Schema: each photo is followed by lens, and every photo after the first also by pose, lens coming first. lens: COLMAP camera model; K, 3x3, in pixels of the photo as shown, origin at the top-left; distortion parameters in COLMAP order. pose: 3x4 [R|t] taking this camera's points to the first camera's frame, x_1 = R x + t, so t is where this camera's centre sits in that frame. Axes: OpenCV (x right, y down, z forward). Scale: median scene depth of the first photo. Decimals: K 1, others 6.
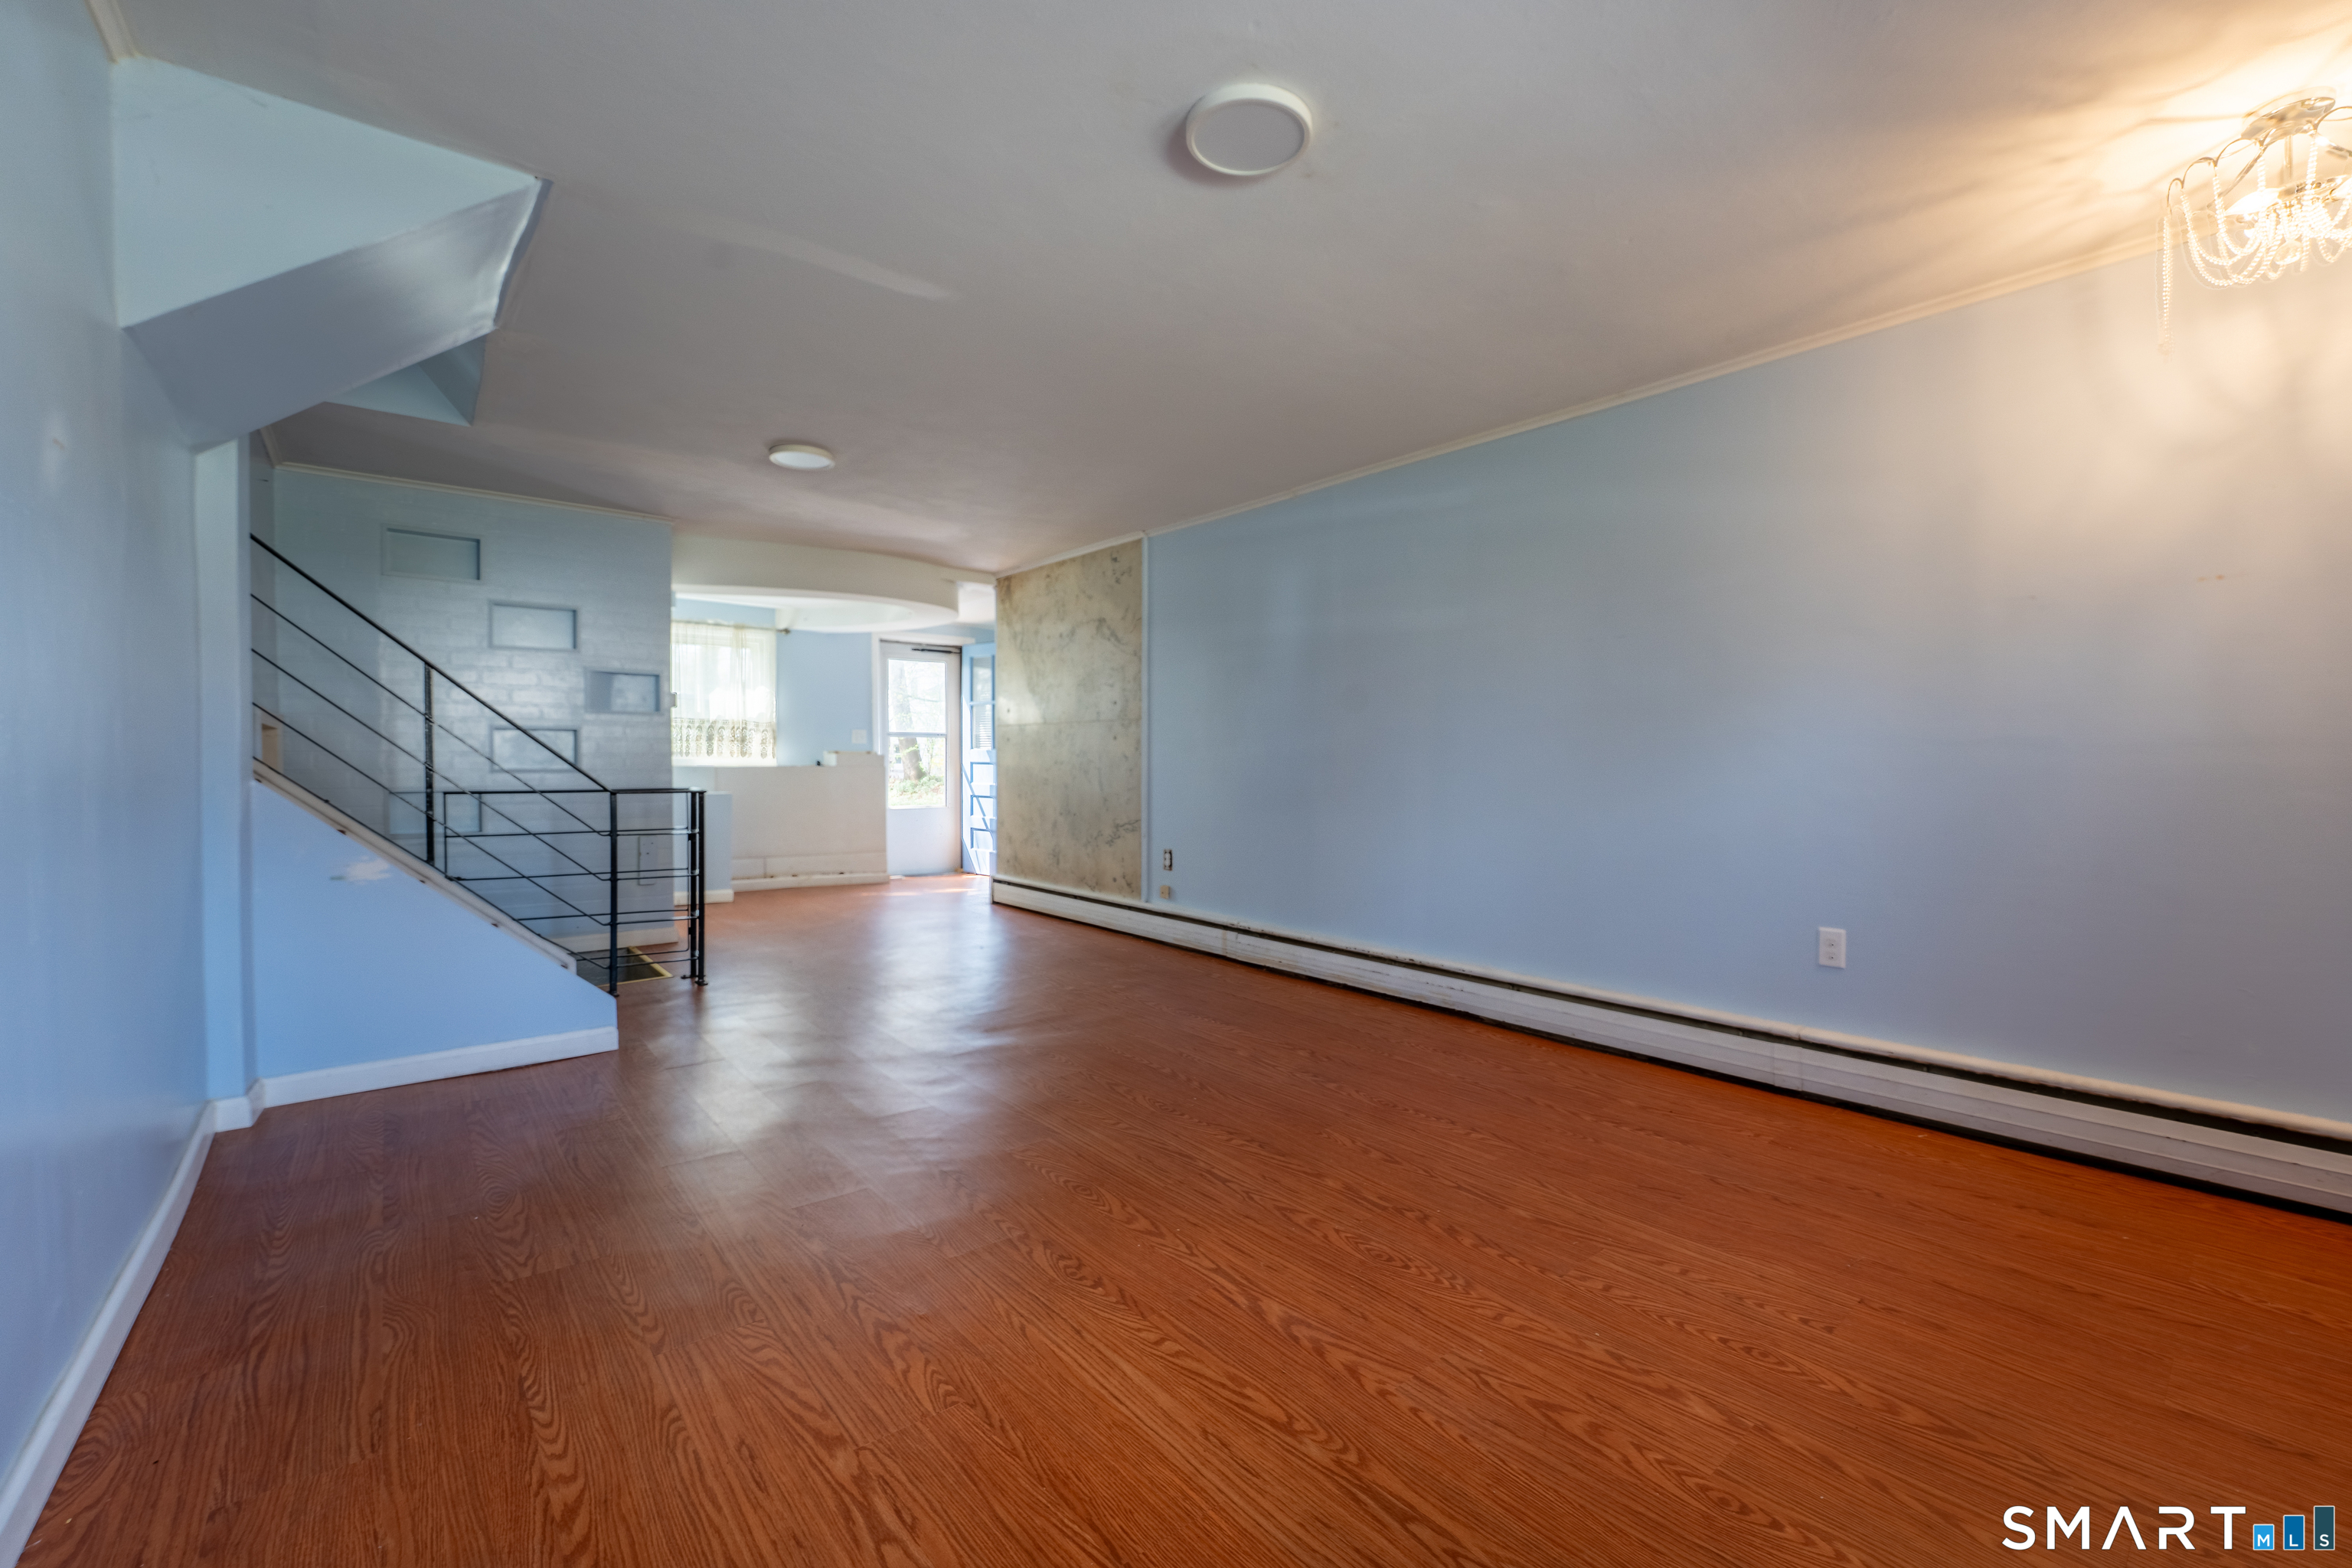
lens RADIAL K [[952.6, 0, 1176.0], [0, 952.6, 784.0], [0, 0, 1]] dist [-0.025432, -0.000257]
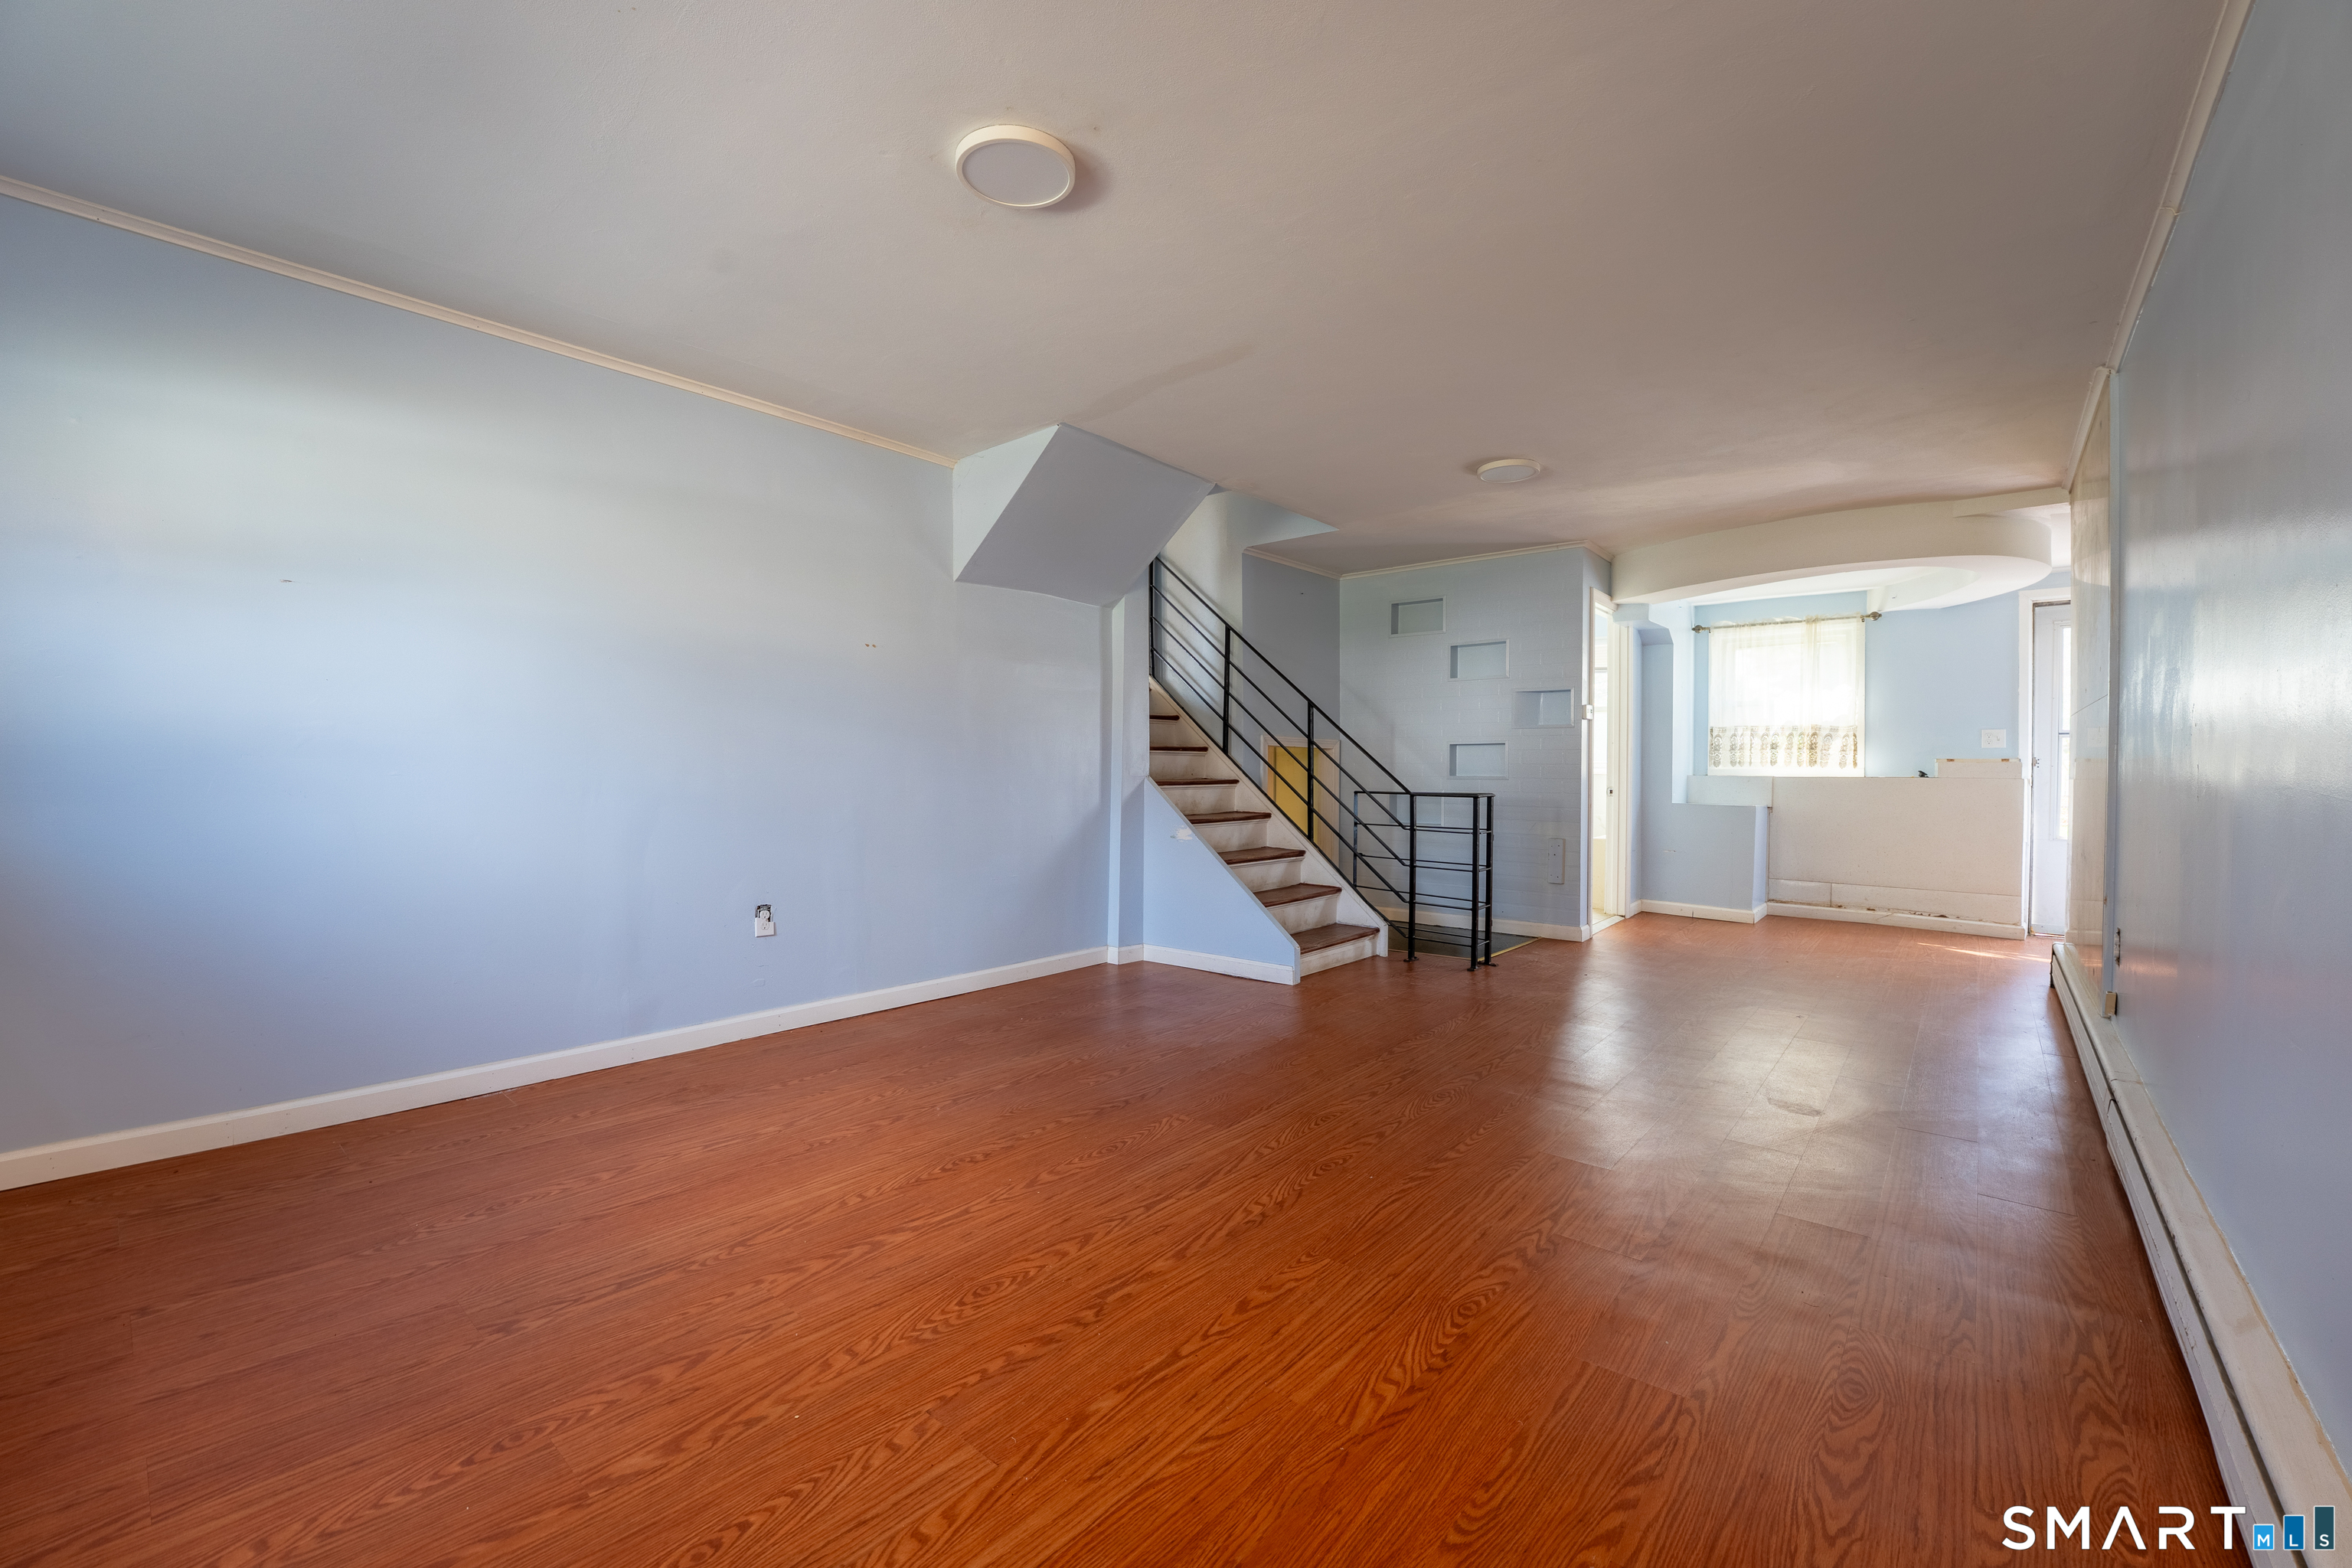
lens RADIAL K [[947.1, 0, 1176.0], [0, 947.1, 784.0], [0, 0, 1]] dist [-0.026345, 0.000268]
pose [[0.175178, 0.011550, -0.984469, 0.927752], [-0.025848, 0.999640, 0.007129, -0.009450], [0.984197, 0.024197, 0.175413, 0.810449]]
